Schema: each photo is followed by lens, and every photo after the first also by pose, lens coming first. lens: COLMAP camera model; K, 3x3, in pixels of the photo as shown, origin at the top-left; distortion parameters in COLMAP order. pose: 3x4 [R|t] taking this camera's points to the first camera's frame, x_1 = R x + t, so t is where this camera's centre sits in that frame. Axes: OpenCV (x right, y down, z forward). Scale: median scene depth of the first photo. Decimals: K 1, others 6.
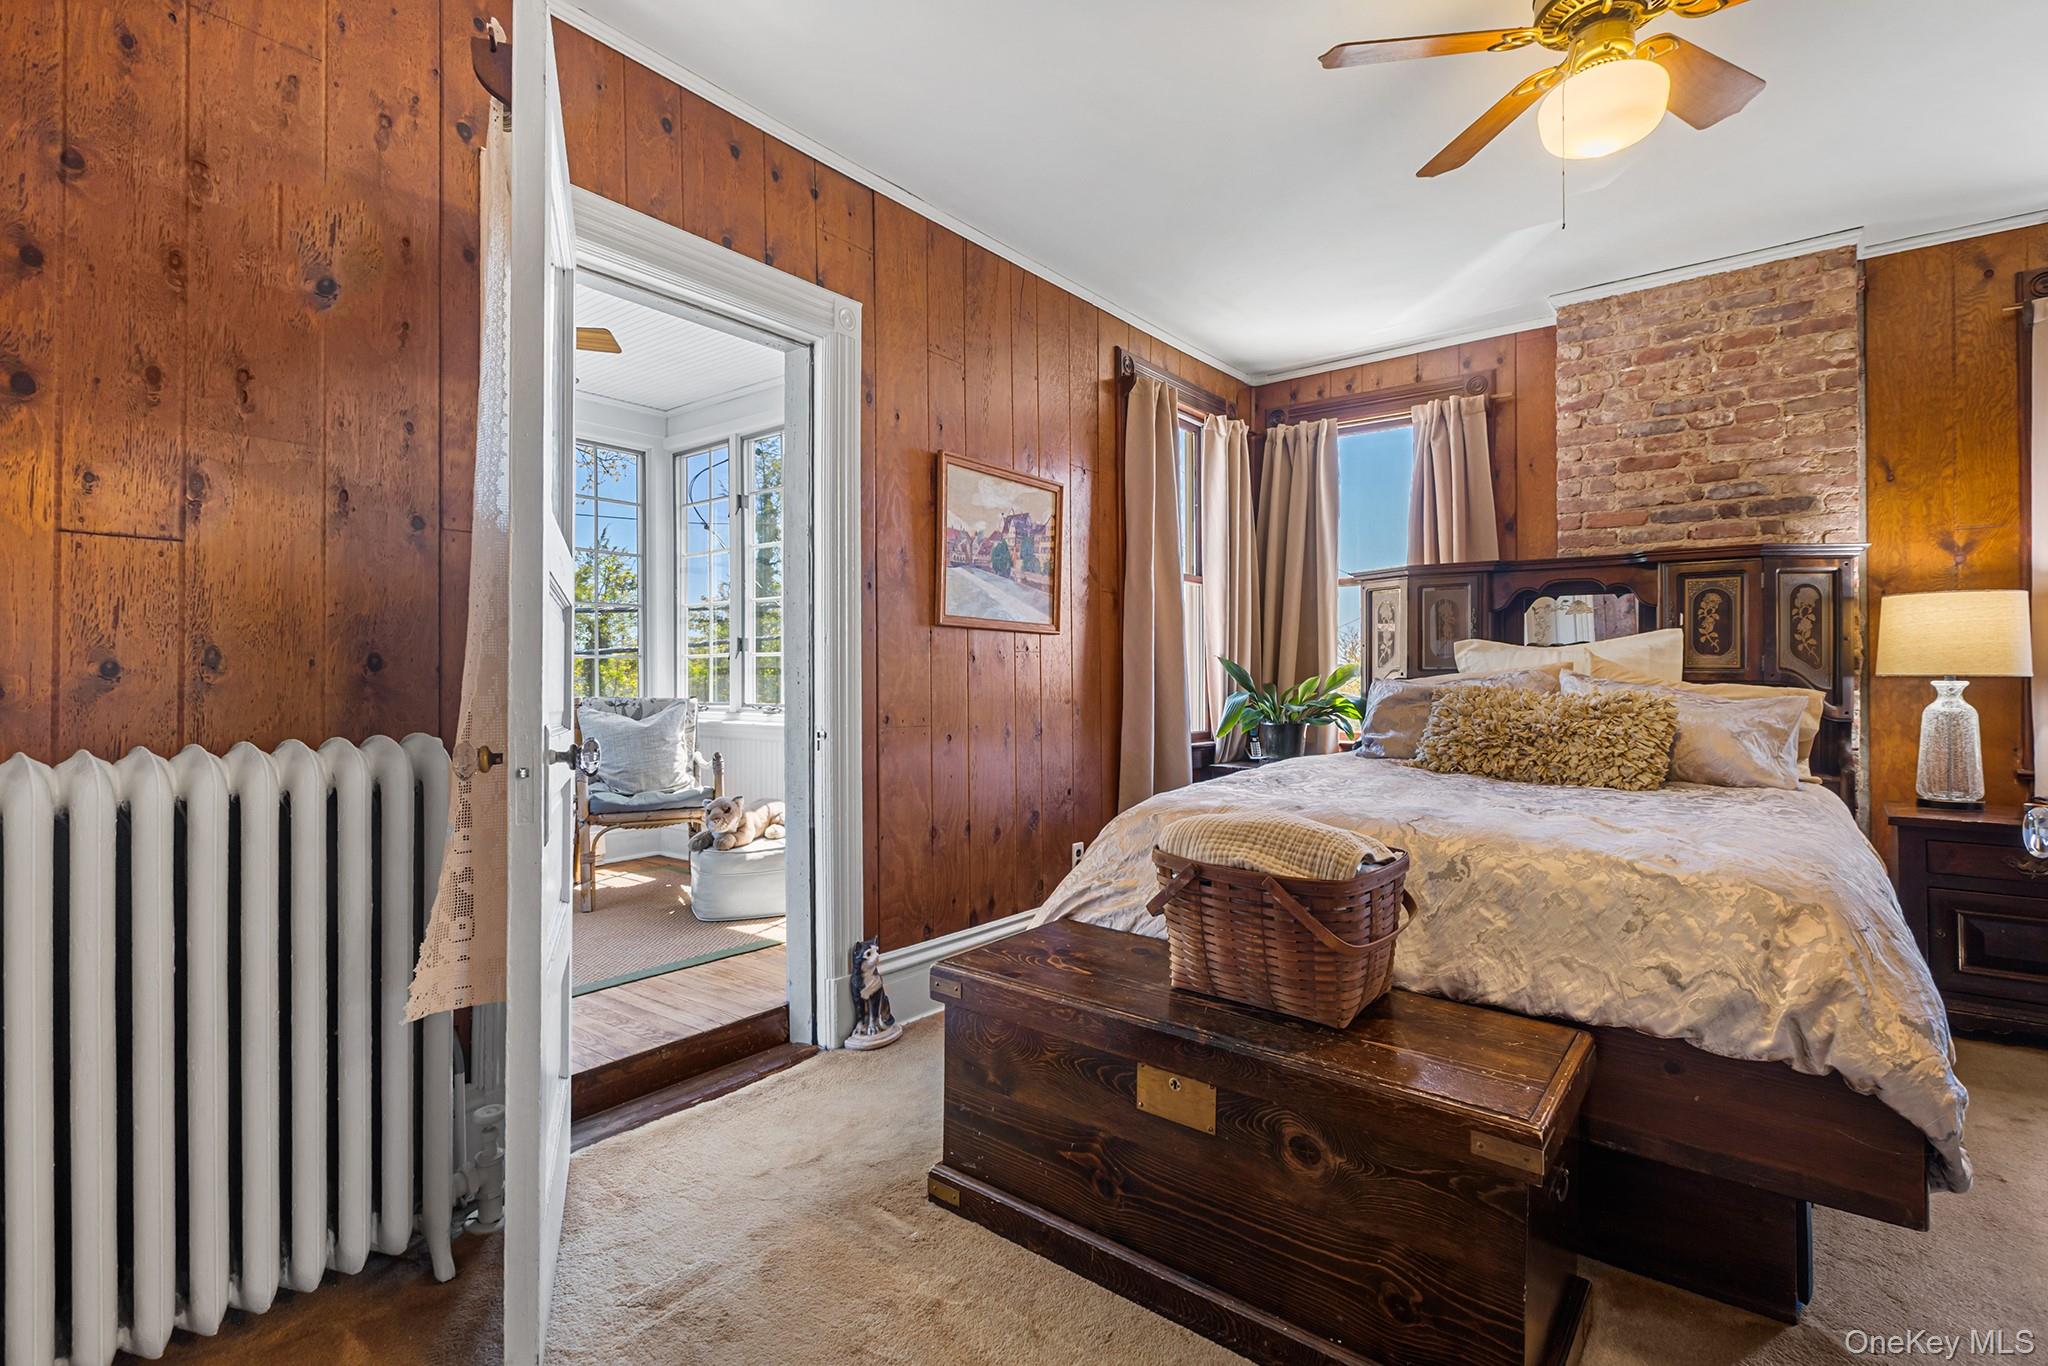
lens RADIAL K [[946.2, 0, 1014.1], [0, 946.2, 688.7], [0, 0, 1]] dist [0.001248, -0.000249]
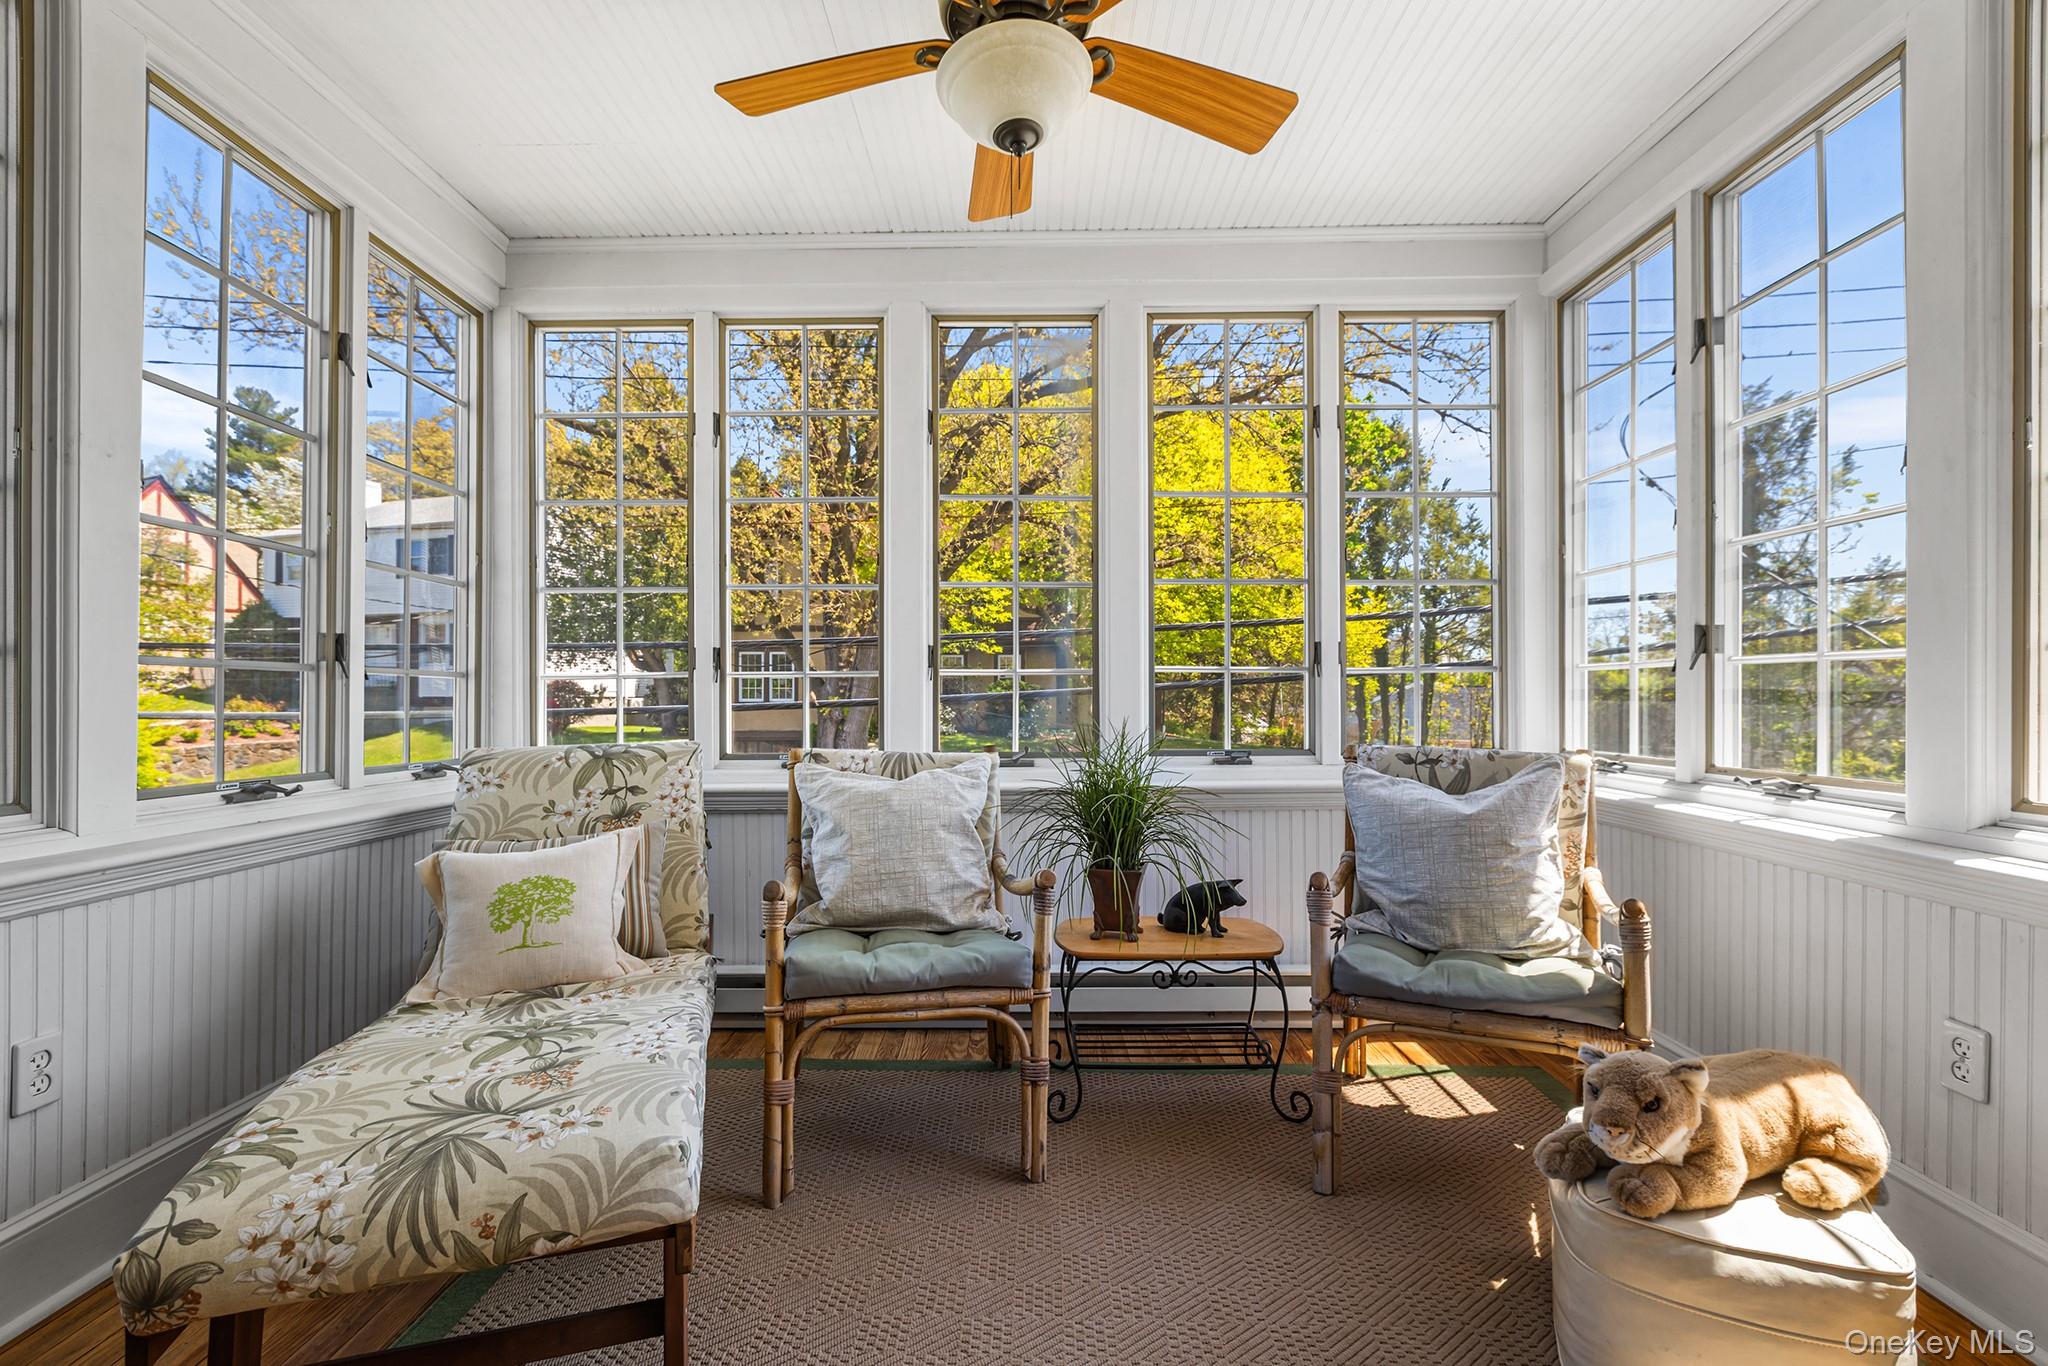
lens RADIAL K [[931.8, 0, 998.4], [0, 931.8, 696.2], [0, 0, 1]] dist [0.001559, 0.000038]
pose [[0.596015, 0.002141, -0.802970, -0.141289], [-0.000620, 0.999997, 0.002206, -0.021036], [0.802973, -0.000817, 0.596015, 0.499023]]
